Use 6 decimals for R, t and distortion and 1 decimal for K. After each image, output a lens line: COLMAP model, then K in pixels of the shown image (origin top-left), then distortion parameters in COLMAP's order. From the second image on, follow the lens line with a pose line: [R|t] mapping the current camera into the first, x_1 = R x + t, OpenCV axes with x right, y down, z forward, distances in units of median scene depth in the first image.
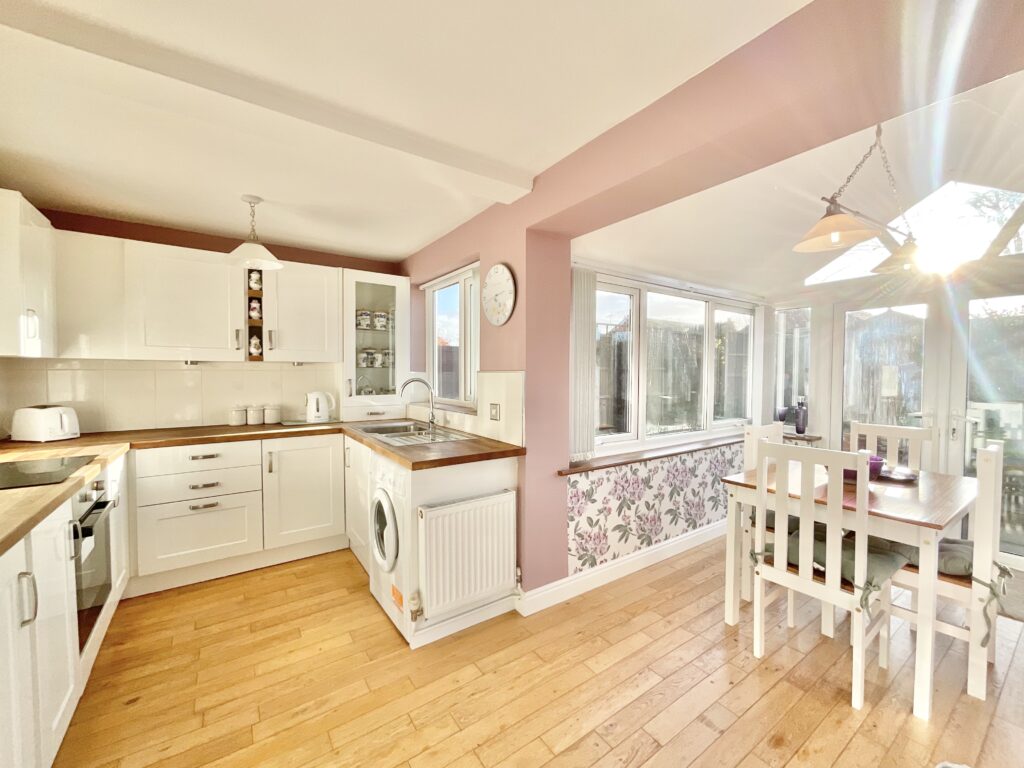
lens RADIAL K [[422.9, 0, 512.0], [0, 422.9, 384.0], [0, 0, 1]] dist [-0.009660, -0.000220]
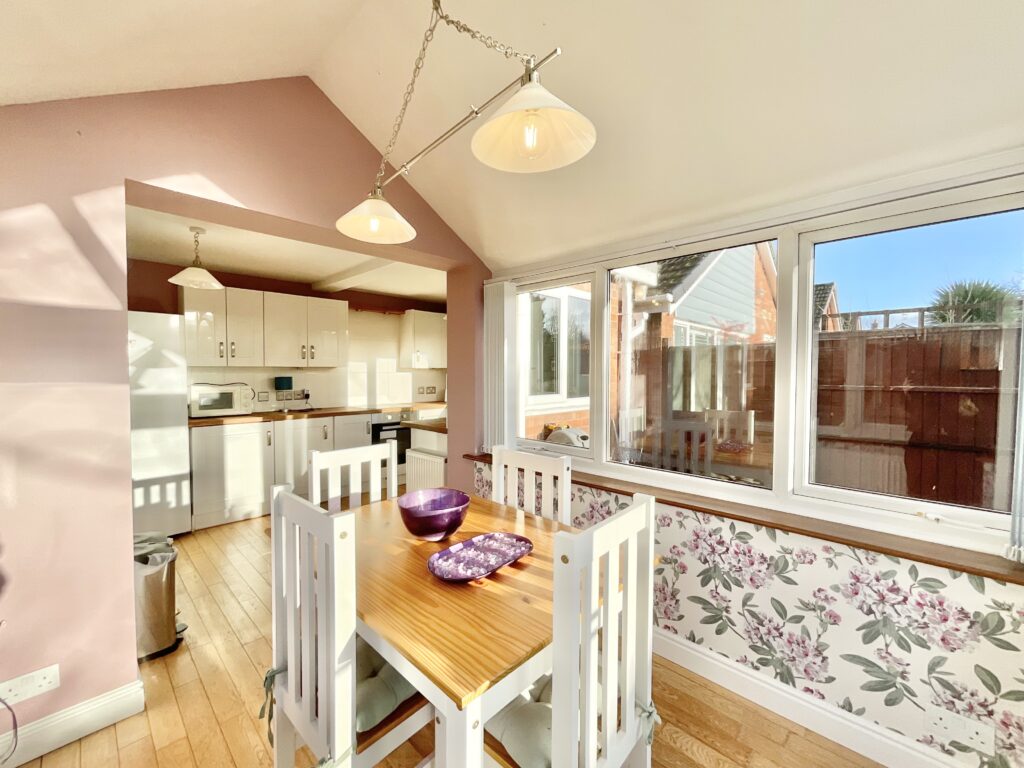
lens RADIAL K [[410.5, 0, 512.0], [0, 410.5, 384.0], [0, 0, 1]] dist [-0.028012, 0.009490]
pose [[0.186527, 0.028721, -0.982030, 0.988663], [-0.029231, 0.999292, 0.023674, -0.027146], [0.982015, 0.024290, 0.187235, 0.665322]]
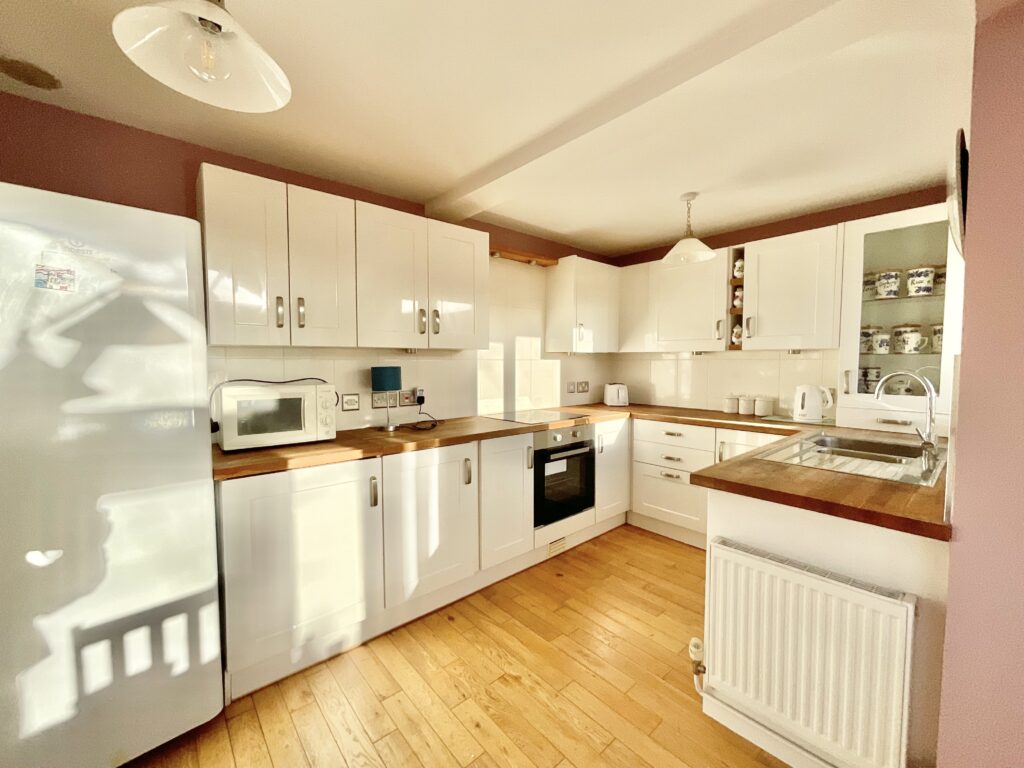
lens RADIAL K [[422.9, 0, 512.0], [0, 422.9, 384.0], [0, 0, 1]] dist [-0.009660, -0.000220]
pose [[0.085204, 0.050668, -0.995074, 0.285728], [-0.025436, 0.998491, 0.048664, -0.007896], [0.996039, 0.021165, 0.086364, 0.325954]]
